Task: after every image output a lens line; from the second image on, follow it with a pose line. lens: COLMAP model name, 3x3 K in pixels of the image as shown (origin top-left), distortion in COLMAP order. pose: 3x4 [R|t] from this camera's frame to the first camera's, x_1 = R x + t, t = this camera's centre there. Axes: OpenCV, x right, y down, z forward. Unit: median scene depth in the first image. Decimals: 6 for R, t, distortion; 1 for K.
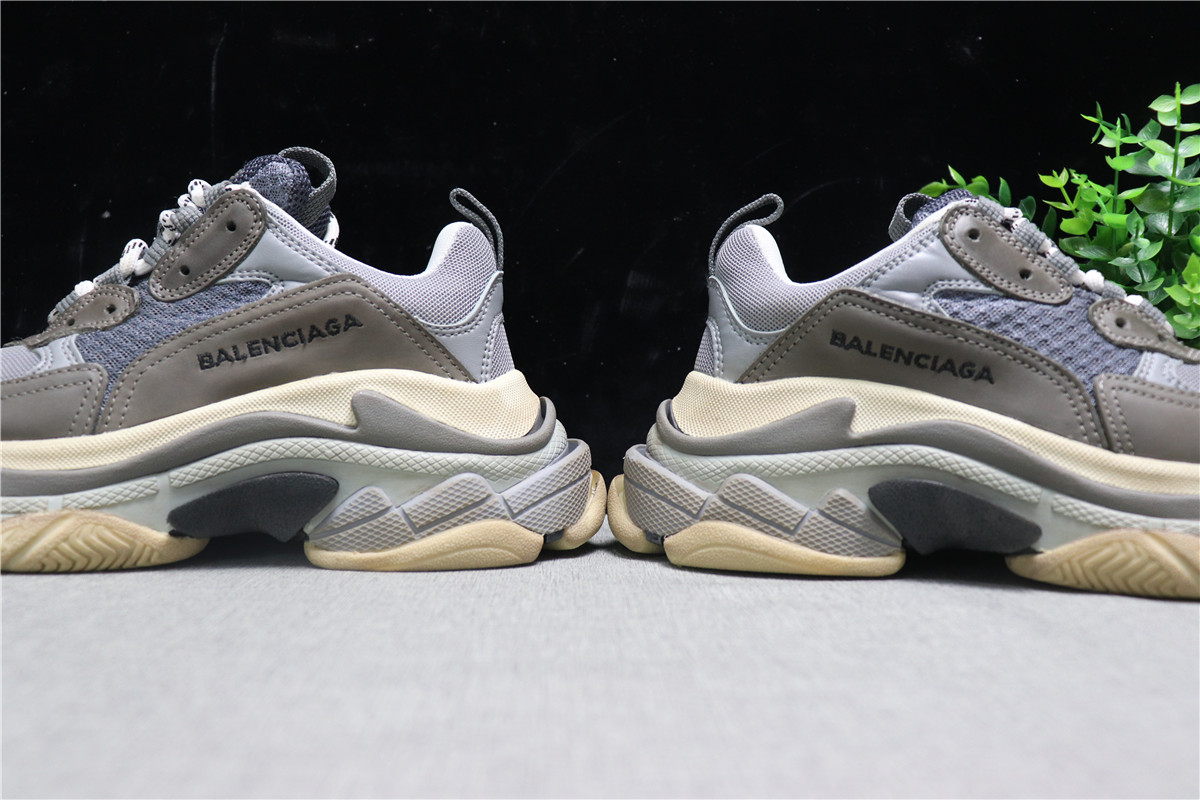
lens RADIAL K [[1178.2, 0, 605.5], [0, 1178.2, 410.4], [0, 0, 1]] dist [-0.050355, 0.000000]
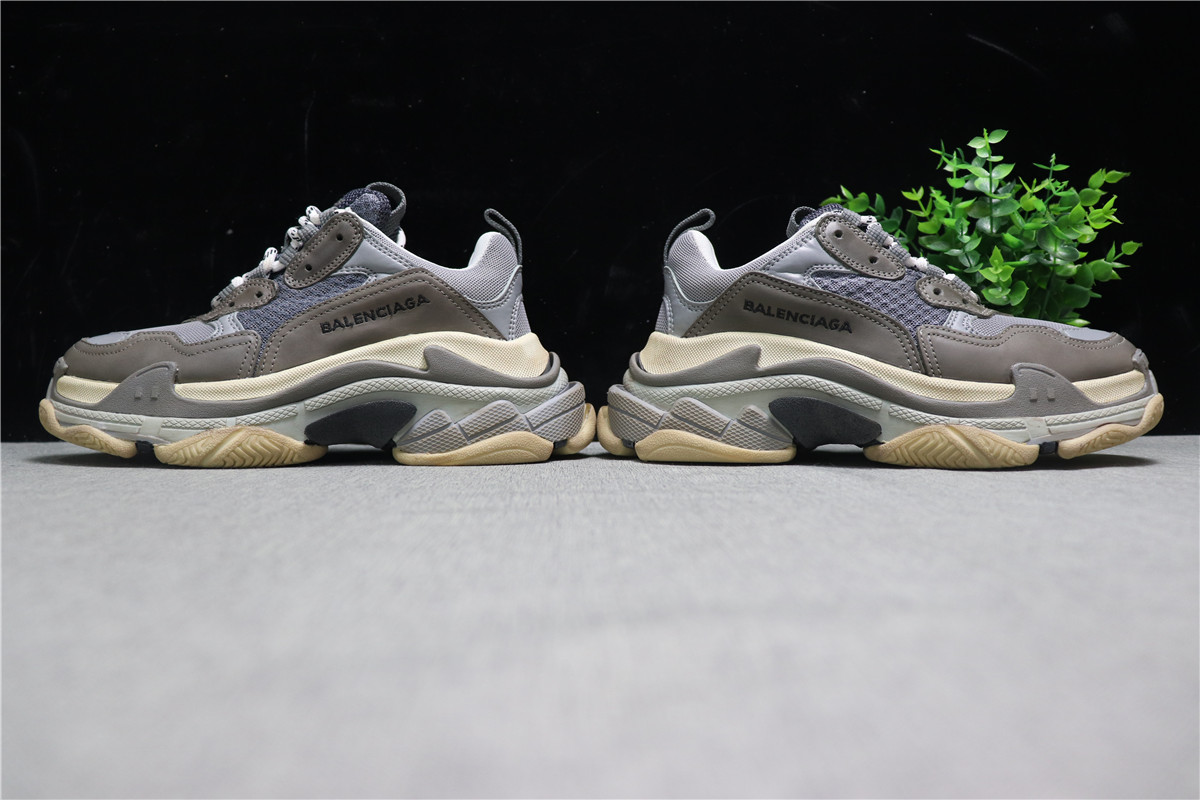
lens RADIAL K [[1019.7, 0, 599.4], [0, 1019.7, 389.6], [0, 0, 1]] dist [-0.088116, -0.025984]
pose [[0.999854, -0.017059, 0.000462, 0.005712], [0.017061, 0.999845, -0.004315, 0.048237], [-0.000388, 0.004322, 0.999991, -0.289906]]
